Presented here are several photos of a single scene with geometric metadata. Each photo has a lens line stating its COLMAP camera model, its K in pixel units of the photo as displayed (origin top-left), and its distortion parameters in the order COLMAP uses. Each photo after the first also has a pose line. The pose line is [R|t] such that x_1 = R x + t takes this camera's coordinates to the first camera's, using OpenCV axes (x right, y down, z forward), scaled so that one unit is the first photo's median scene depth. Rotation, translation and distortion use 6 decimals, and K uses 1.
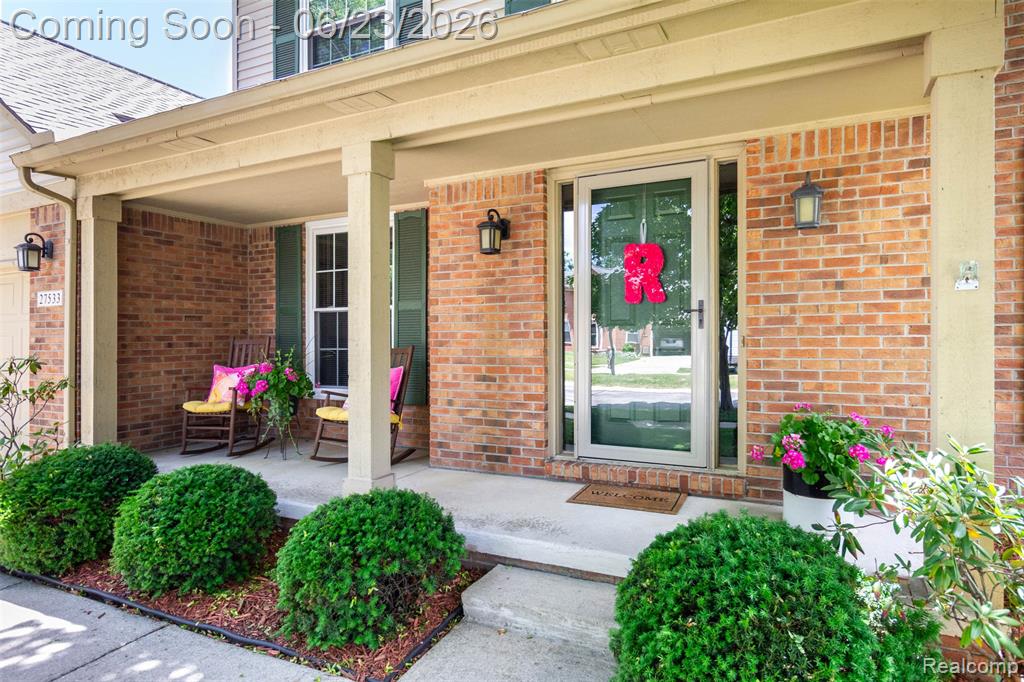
lens RADIAL K [[632.2, 0, 509.3], [0, 632.2, 334.2], [0, 0, 1]] dist [0.004401, 0.008122]
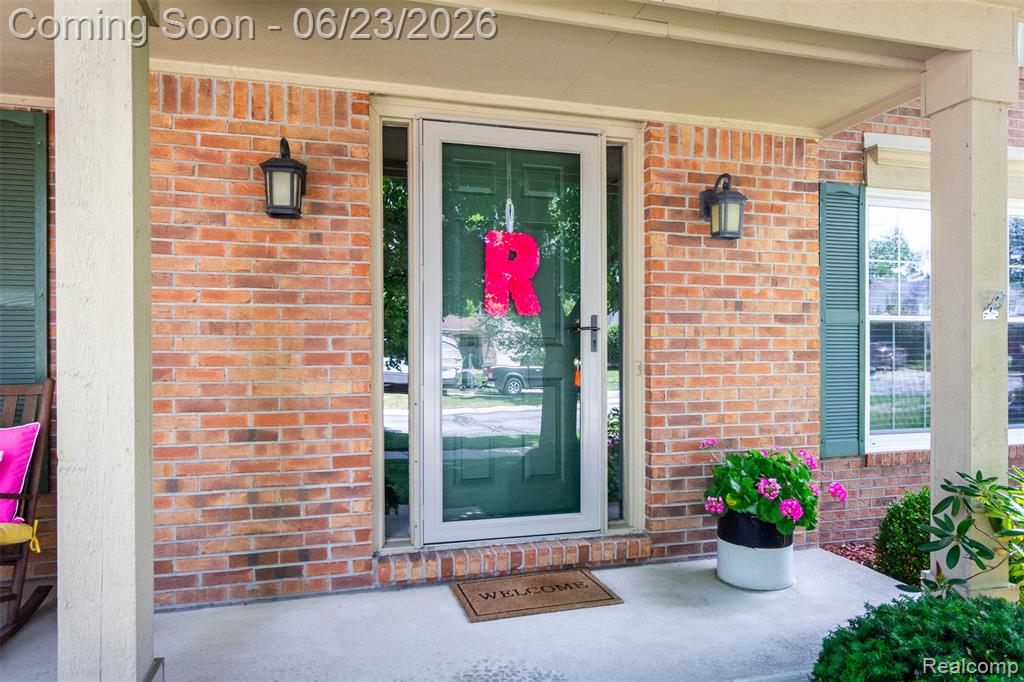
lens RADIAL K [[663.7, 0, 508.3], [0, 663.7, 353.3], [0, 0, 1]] dist [-0.001234, 0.010782]
pose [[0.721024, 0.000795, 0.692909, -0.278865], [-0.009154, 0.999923, 0.008377, -0.010728], [-0.692849, -0.012383, 0.720976, 0.403186]]
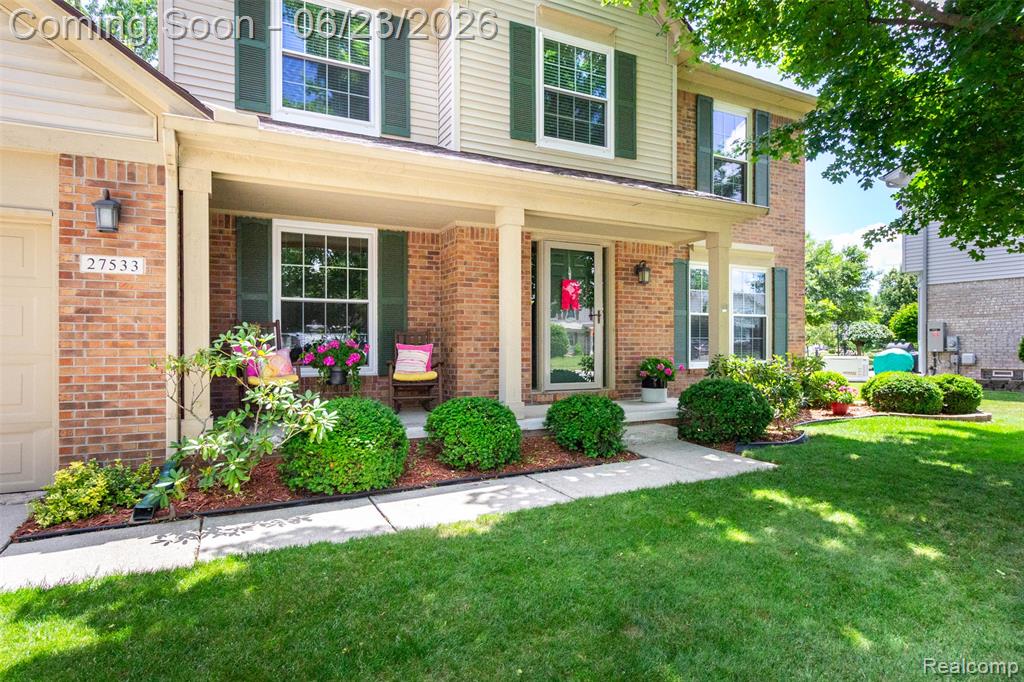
lens RADIAL K [[573.7, 0, 501.9], [0, 573.7, 345.6], [0, 0, 1]] dist [-0.002652, -0.000218]
pose [[0.583132, 0.003359, 0.812371, -1.217343], [-0.011170, 0.999930, 0.003883, 0.051480], [-0.812301, -0.011339, 0.583128, 0.109791]]
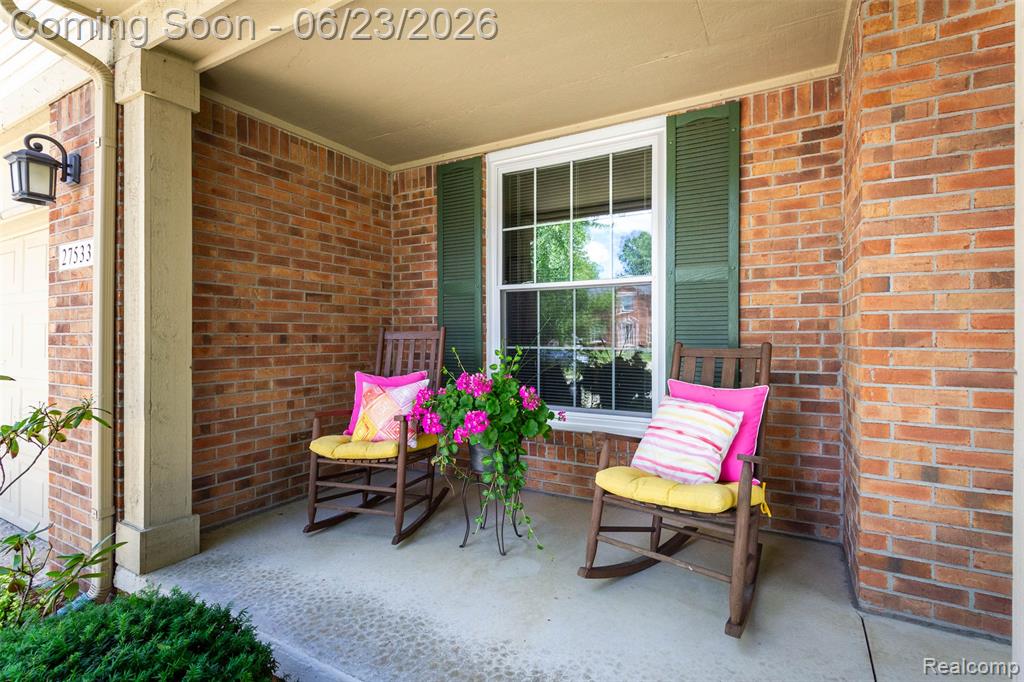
lens RADIAL K [[478.7, 0, 520.7], [0, 478.7, 342.0], [0, 0, 1]] dist [0.007382, -0.002214]
pose [[0.999958, 0.008225, -0.004163, -0.380210], [-0.008157, 0.999836, 0.016191, 0.013623], [0.004295, -0.016156, 0.999860, 0.669966]]
